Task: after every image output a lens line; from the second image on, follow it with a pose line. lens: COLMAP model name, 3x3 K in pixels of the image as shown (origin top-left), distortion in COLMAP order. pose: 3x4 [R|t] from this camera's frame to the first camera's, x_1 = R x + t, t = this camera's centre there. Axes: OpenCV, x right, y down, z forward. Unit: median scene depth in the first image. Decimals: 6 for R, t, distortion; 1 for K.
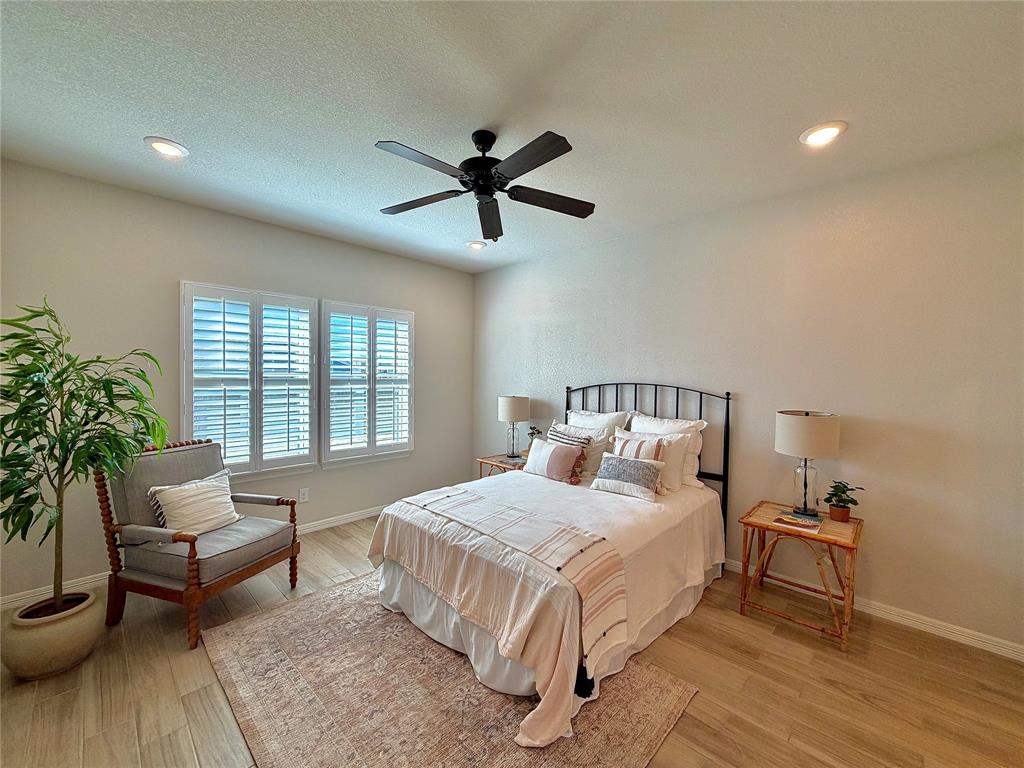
lens RADIAL K [[408.0, 0, 508.4], [0, 408.0, 388.5], [0, 0, 1]] dist [-0.000345, 0.000079]
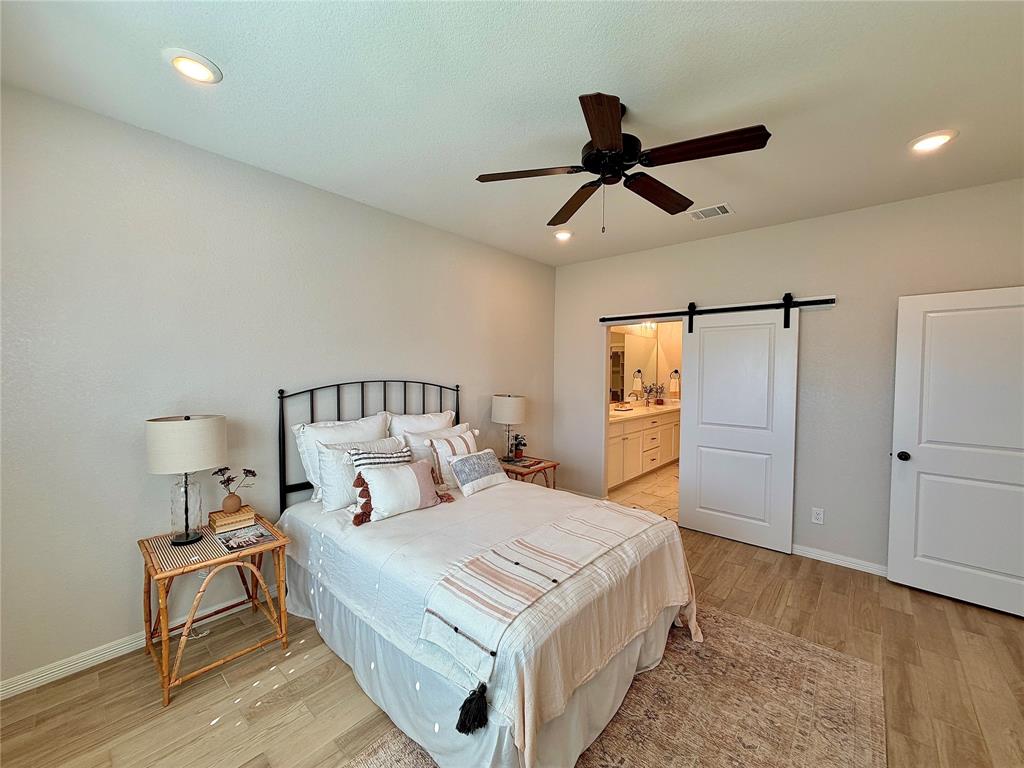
lens RADIAL K [[408.0, 0, 510.3], [0, 408.0, 385.6], [0, 0, 1]] dist [-0.000345, 0.000079]
pose [[-0.045417, -0.050348, 0.997699, -0.609251], [0.020952, 0.998461, 0.051341, -0.043335], [-0.998748, 0.023235, -0.044292, 0.797625]]
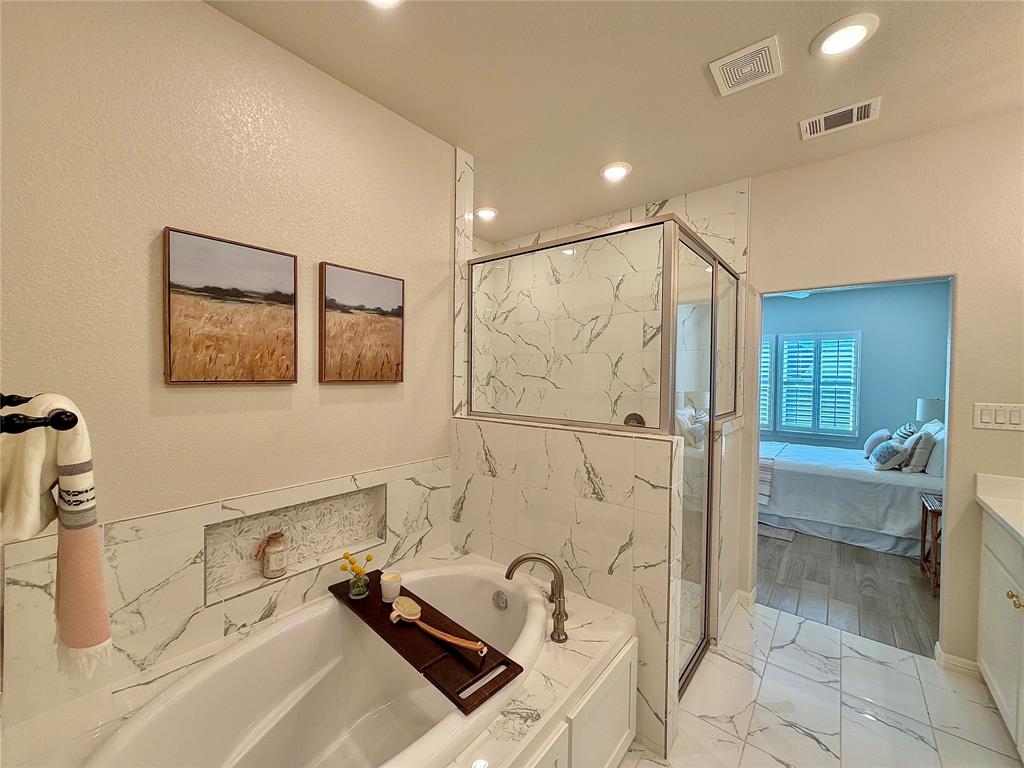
lens RADIAL K [[408.0, 0, 510.0], [0, 408.0, 384.1], [0, 0, 1]] dist [-0.000345, 0.000079]
pose [[0.093810, 0.016510, -0.995453, 1.242409], [-0.040122, 0.999113, 0.012790, 0.013808], [0.994781, 0.038740, 0.094389, -0.293018]]
